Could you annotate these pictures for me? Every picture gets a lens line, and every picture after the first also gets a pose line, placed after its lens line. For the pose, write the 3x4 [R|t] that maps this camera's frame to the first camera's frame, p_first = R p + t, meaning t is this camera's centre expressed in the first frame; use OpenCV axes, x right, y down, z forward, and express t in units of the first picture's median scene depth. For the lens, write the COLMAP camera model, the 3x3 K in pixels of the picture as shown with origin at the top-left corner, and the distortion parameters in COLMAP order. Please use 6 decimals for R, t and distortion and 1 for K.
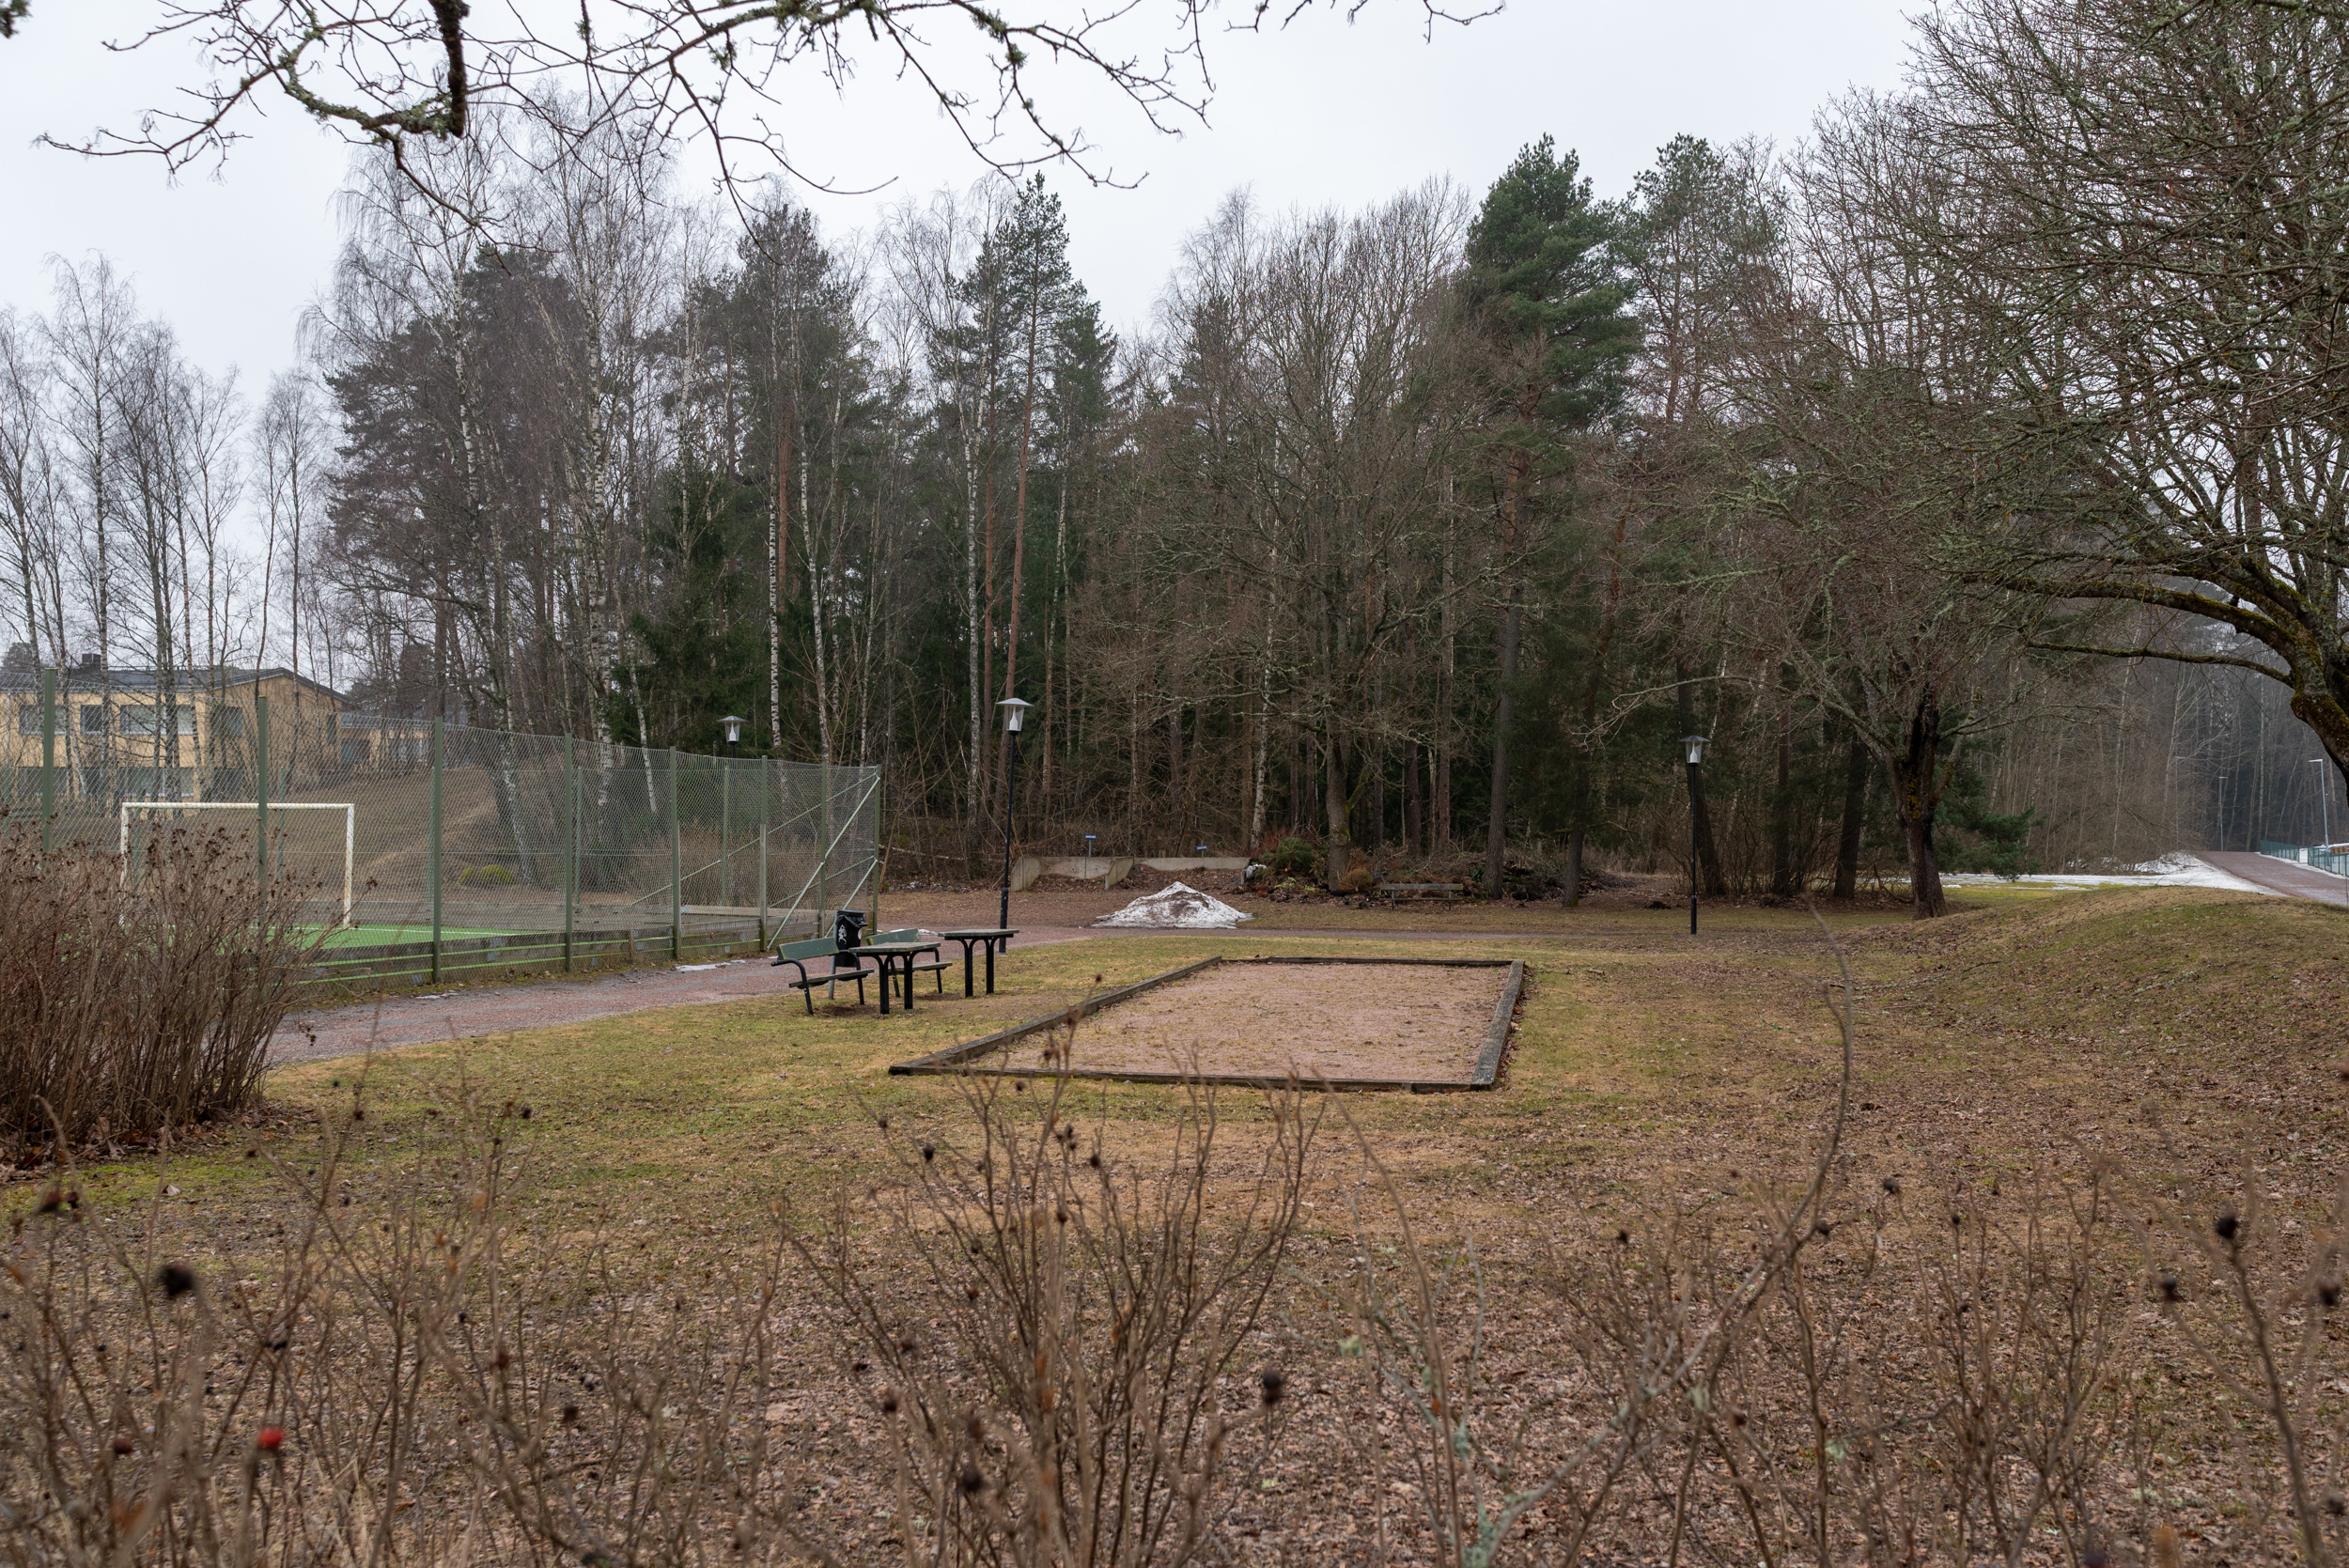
lens RADIAL K [[2230.2, 0, 1181.7], [0, 2230.2, 789.4], [0, 0, 1]] dist [-0.036084, 0.000000]
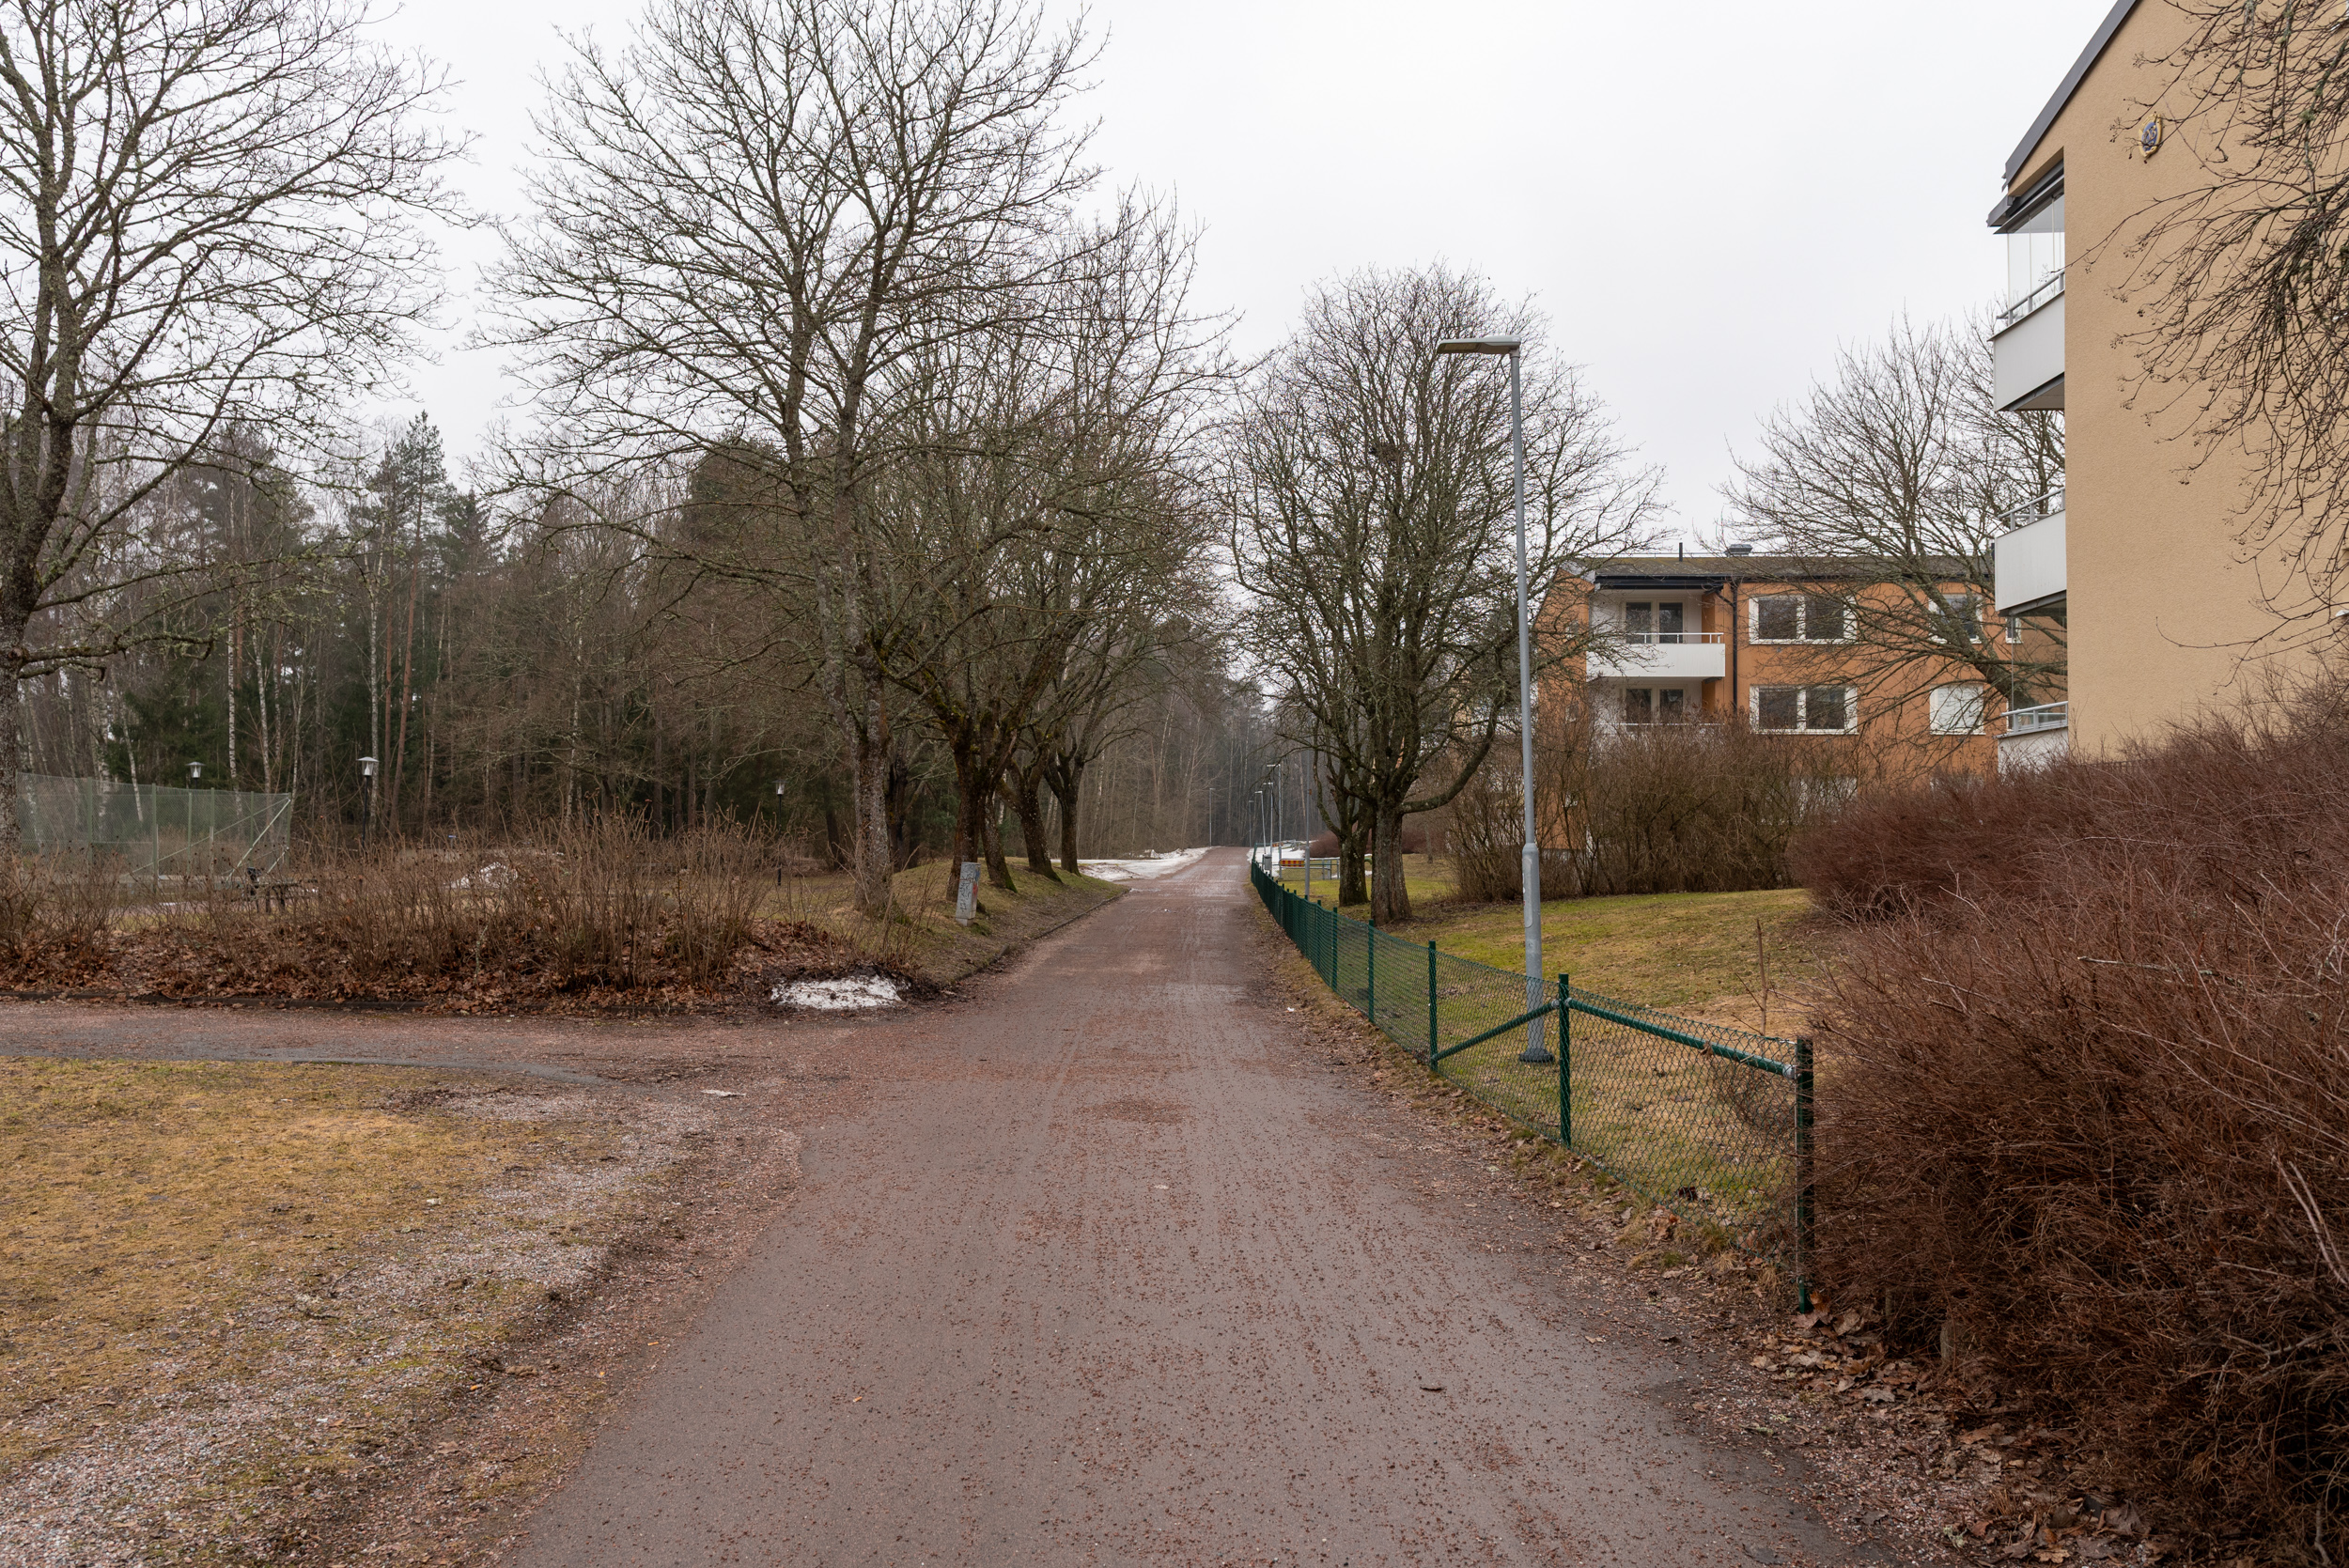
lens RADIAL K [[1624.6, 0, 1124.7], [0, 1624.6, 792.9], [0, 0, 1]] dist [-0.008540, 0.008416]
pose [[0.951227, 0.005514, 0.308444, 0.054821], [-0.002949, 0.999957, -0.008781, -0.001033], [-0.308479, 0.007444, 0.951202, -0.235949]]
